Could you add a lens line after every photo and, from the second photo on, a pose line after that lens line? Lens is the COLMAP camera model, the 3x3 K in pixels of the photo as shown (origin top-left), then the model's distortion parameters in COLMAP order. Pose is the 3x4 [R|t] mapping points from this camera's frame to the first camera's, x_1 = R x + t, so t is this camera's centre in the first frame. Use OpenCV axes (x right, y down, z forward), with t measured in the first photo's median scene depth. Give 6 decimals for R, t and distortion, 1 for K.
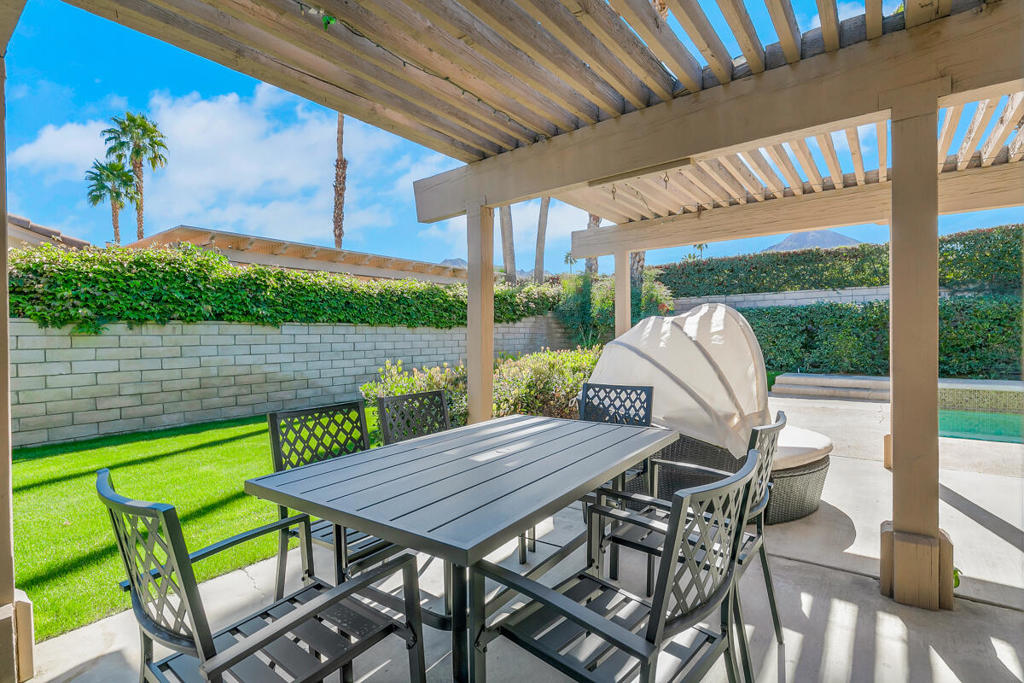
lens RADIAL K [[487.0, 0, 514.8], [0, 487.0, 343.1], [0, 0, 1]] dist [-0.000199, -0.000058]
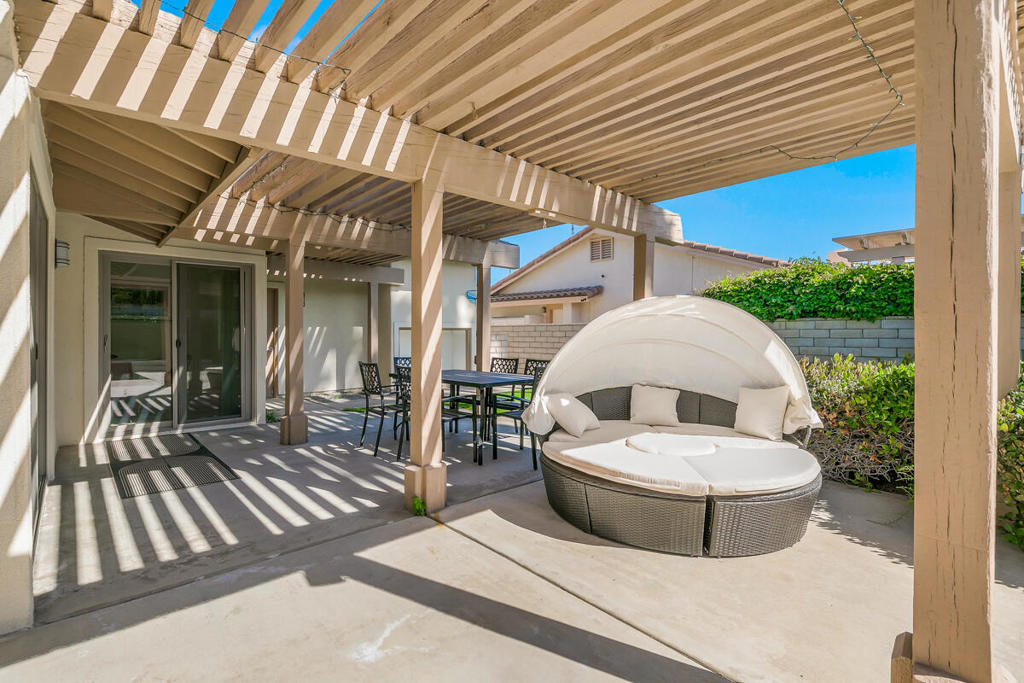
lens RADIAL K [[487.0, 0, 515.0], [0, 487.0, 337.1], [0, 0, 1]] dist [-0.000199, -0.000058]
pose [[-0.181274, 0.017032, -0.983285, 0.689560], [-0.010910, 0.999754, 0.019328, -0.012423], [0.983372, 0.014232, -0.181043, 0.471463]]
